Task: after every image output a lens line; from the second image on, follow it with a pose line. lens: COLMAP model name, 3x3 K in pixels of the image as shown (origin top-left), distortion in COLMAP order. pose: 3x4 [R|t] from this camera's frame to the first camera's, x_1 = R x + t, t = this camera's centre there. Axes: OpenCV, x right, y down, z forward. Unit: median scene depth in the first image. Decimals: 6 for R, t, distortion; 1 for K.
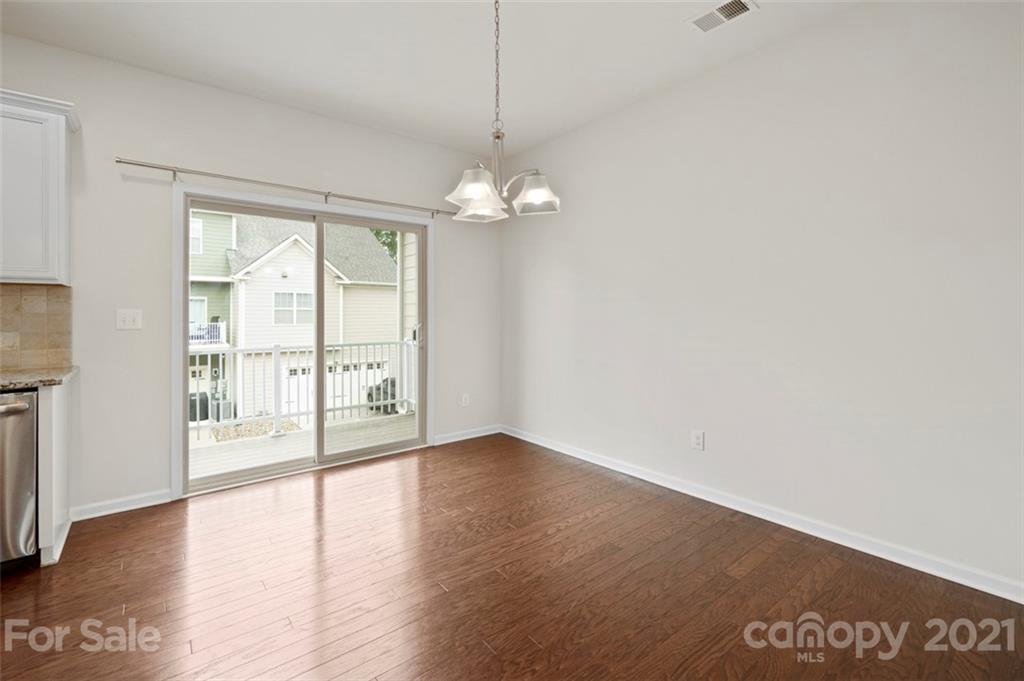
lens RADIAL K [[448.6, 0, 503.2], [0, 448.6, 313.3], [0, 0, 1]] dist [-0.001458, -0.000048]
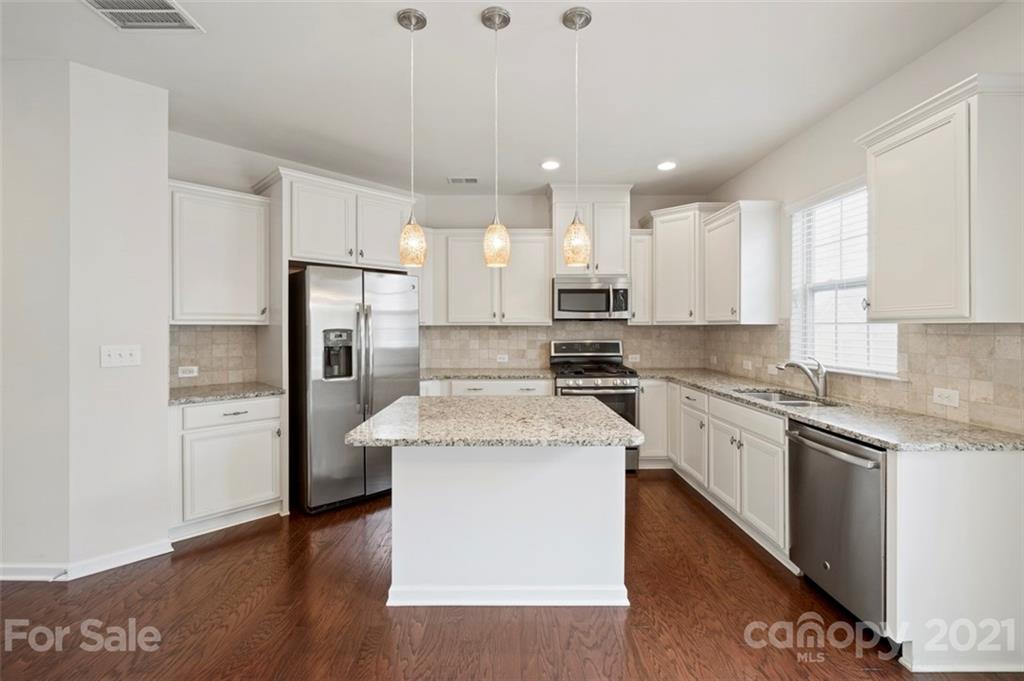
lens RADIAL K [[448.7, 0, 506.6], [0, 448.7, 327.1], [0, 0, 1]] dist [-0.001336, -0.000253]
pose [[-0.617860, -0.000803, -0.786288, 0.059743], [0.002835, 0.999991, -0.003249, -0.045182], [0.786283, -0.004237, -0.617852, 0.668595]]
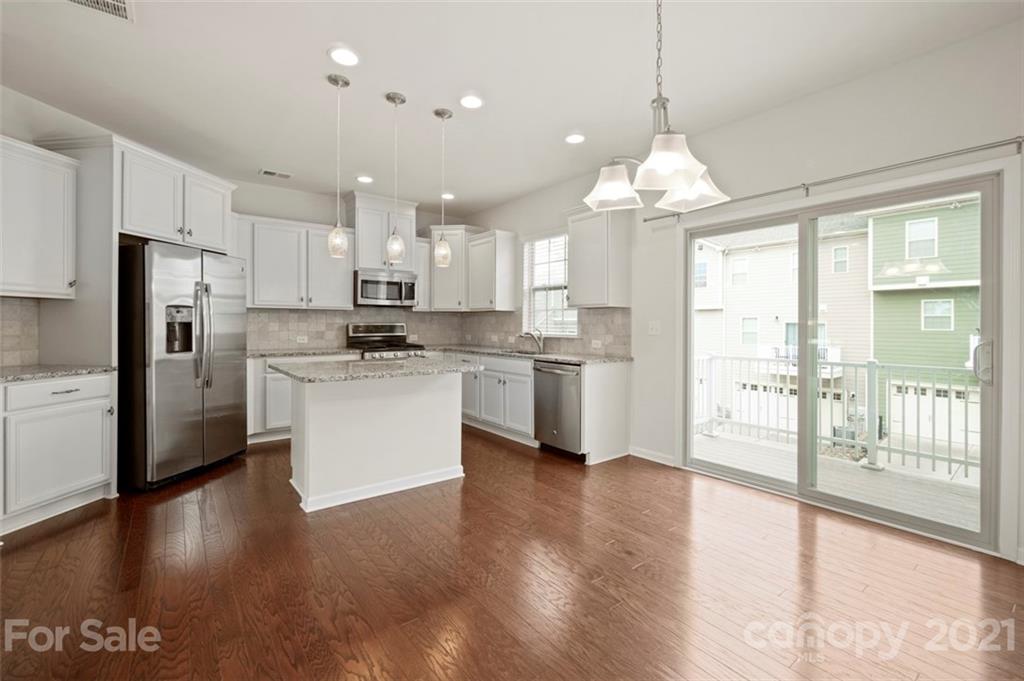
lens RADIAL K [[449.4, 0, 512.5], [0, 449.4, 323.6], [0, 0, 1]] dist [-0.000439, -0.000140]
pose [[-0.012565, -0.001875, -0.999919, 0.557380], [-0.000184, 0.999998, -0.001873, 0.001384], [0.999921, 0.000161, -0.012566, 0.517679]]
